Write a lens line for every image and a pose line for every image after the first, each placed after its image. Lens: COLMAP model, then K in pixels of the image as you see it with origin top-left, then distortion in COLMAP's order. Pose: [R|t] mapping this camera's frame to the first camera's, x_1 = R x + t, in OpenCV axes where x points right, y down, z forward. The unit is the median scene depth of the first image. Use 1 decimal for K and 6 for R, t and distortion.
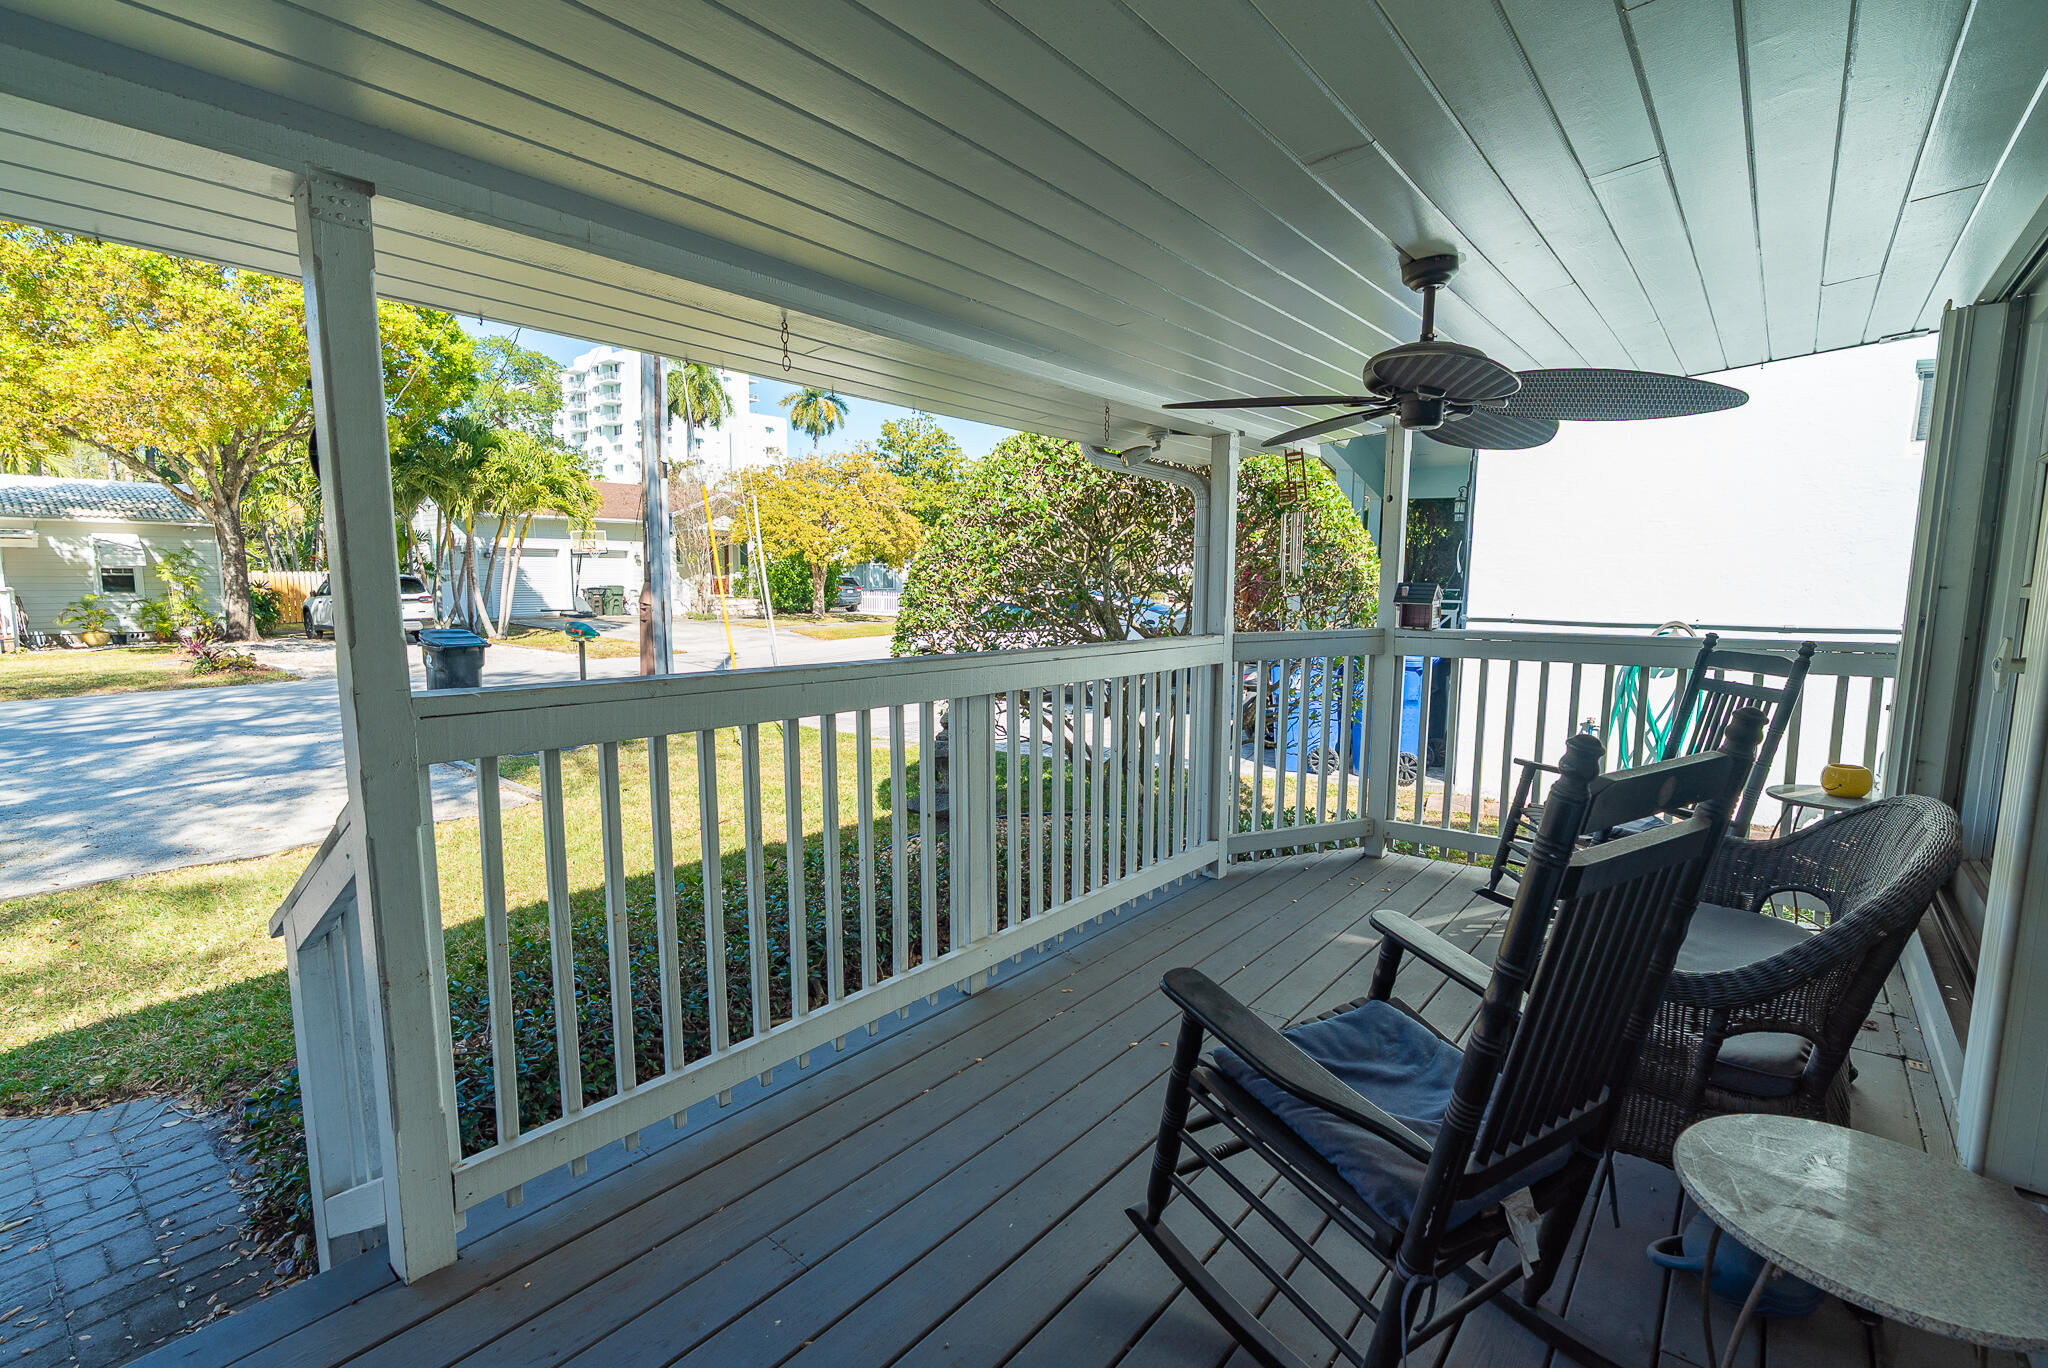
lens RADIAL K [[923.6, 0, 1024.9], [0, 923.6, 684.8], [0, 0, 1]] dist [-0.008430, 0.004443]
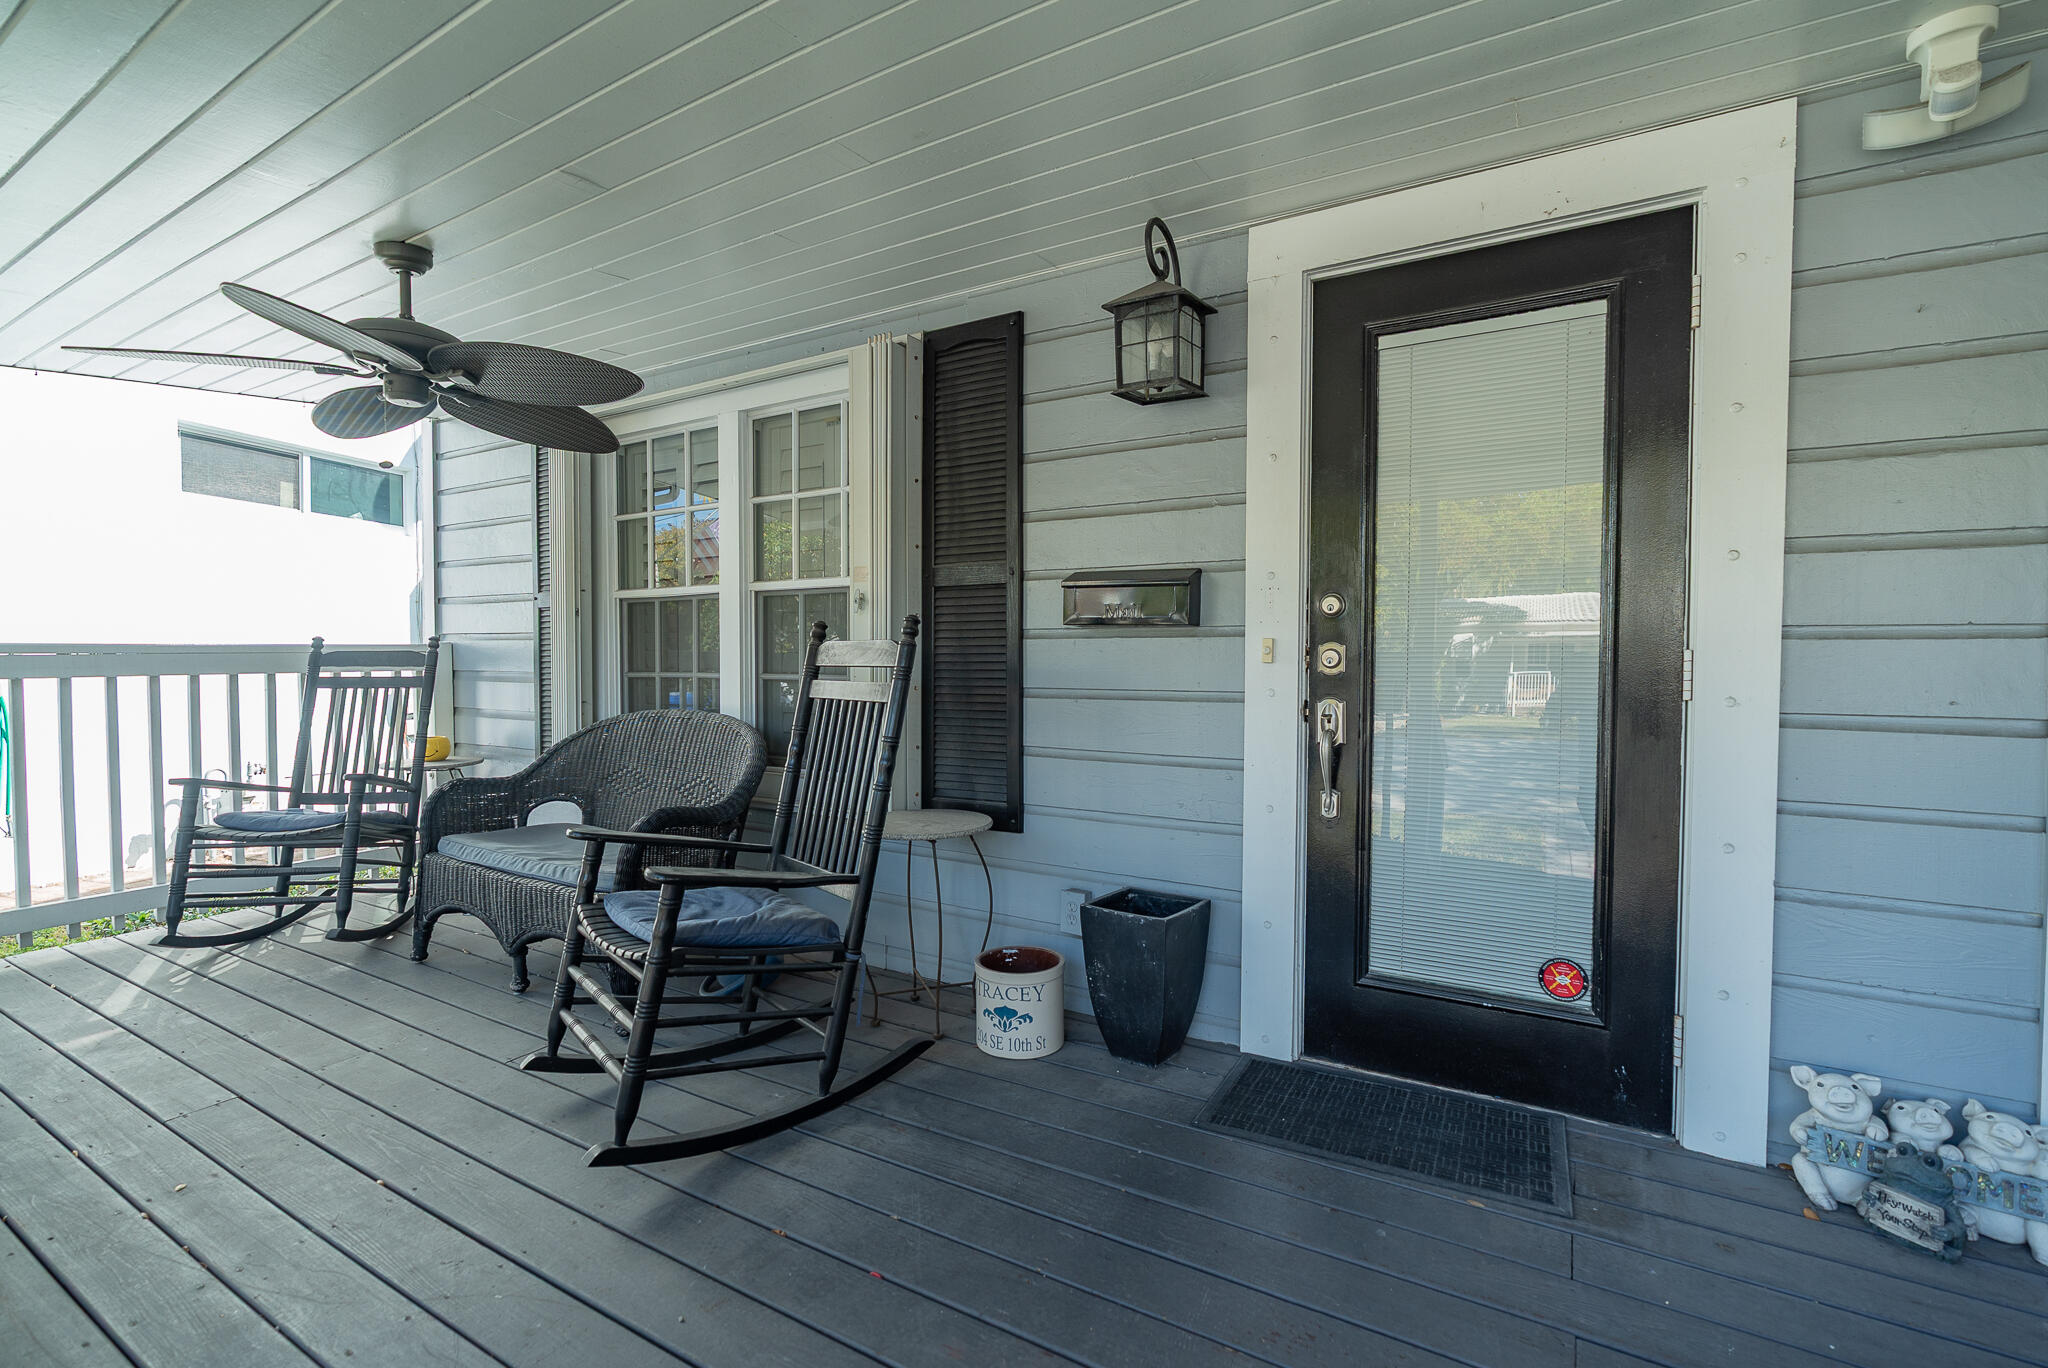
lens RADIAL K [[923.6, 0, 1024.9], [0, 923.6, 684.8], [0, 0, 1]] dist [-0.008430, 0.004443]
pose [[-0.147578, -0.029432, 0.988612, -0.458797], [0.121673, 0.991424, 0.047678, 0.049850], [-0.981538, 0.127324, -0.142732, 0.328066]]
